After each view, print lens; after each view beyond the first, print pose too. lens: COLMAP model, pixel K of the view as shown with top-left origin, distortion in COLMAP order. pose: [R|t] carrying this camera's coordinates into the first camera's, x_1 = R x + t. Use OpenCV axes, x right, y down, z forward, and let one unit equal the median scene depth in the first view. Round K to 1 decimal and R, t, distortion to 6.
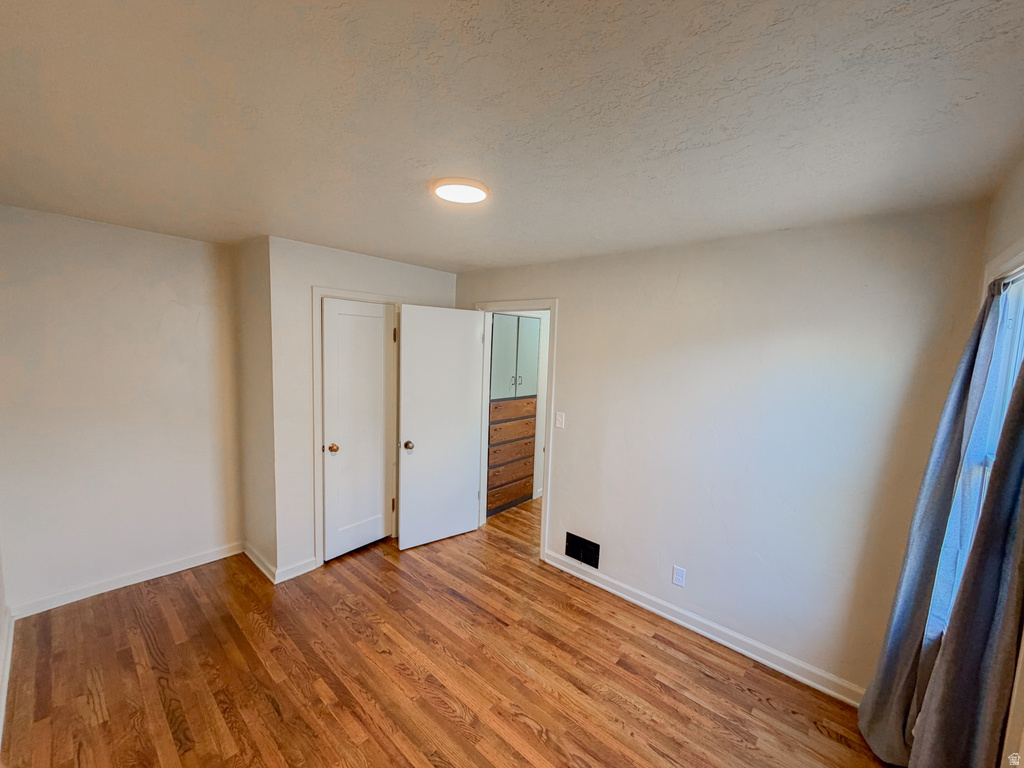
lens RADIAL K [[407.5, 0, 510.4], [0, 407.5, 384.5], [0, 0, 1]] dist [-0.000832, 0.000061]
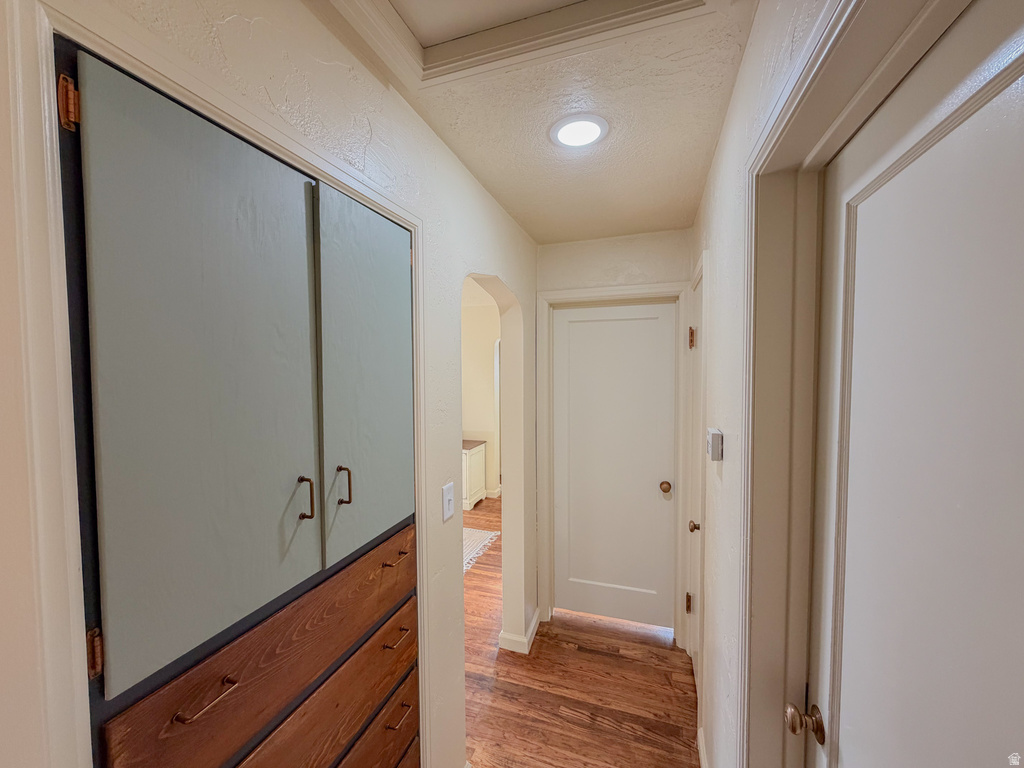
lens RADIAL K [[407.5, 0, 511.6], [0, 407.5, 384.4], [0, 0, 1]] dist [-0.000832, 0.000061]
pose [[0.921955, -0.064628, 0.381866, 0.044726], [0.084463, 0.995798, -0.035390, -0.077143], [-0.377974, 0.064881, 0.923540, 1.245064]]
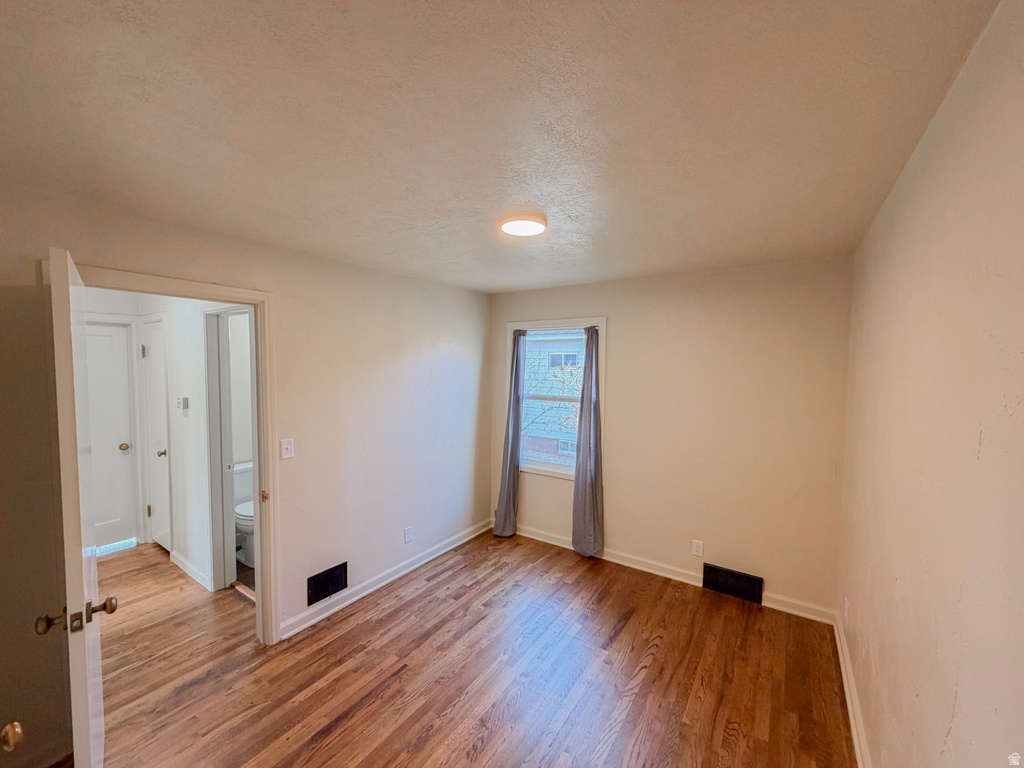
lens RADIAL K [[407.5, 0, 511.0], [0, 407.5, 384.4], [0, 0, 1]] dist [-0.000832, 0.000061]
pose [[-0.126838, -0.086488, 0.988146, -0.853901], [0.080234, 0.992033, 0.097127, -0.094808], [-0.988673, 0.091603, -0.118888, 0.797128]]
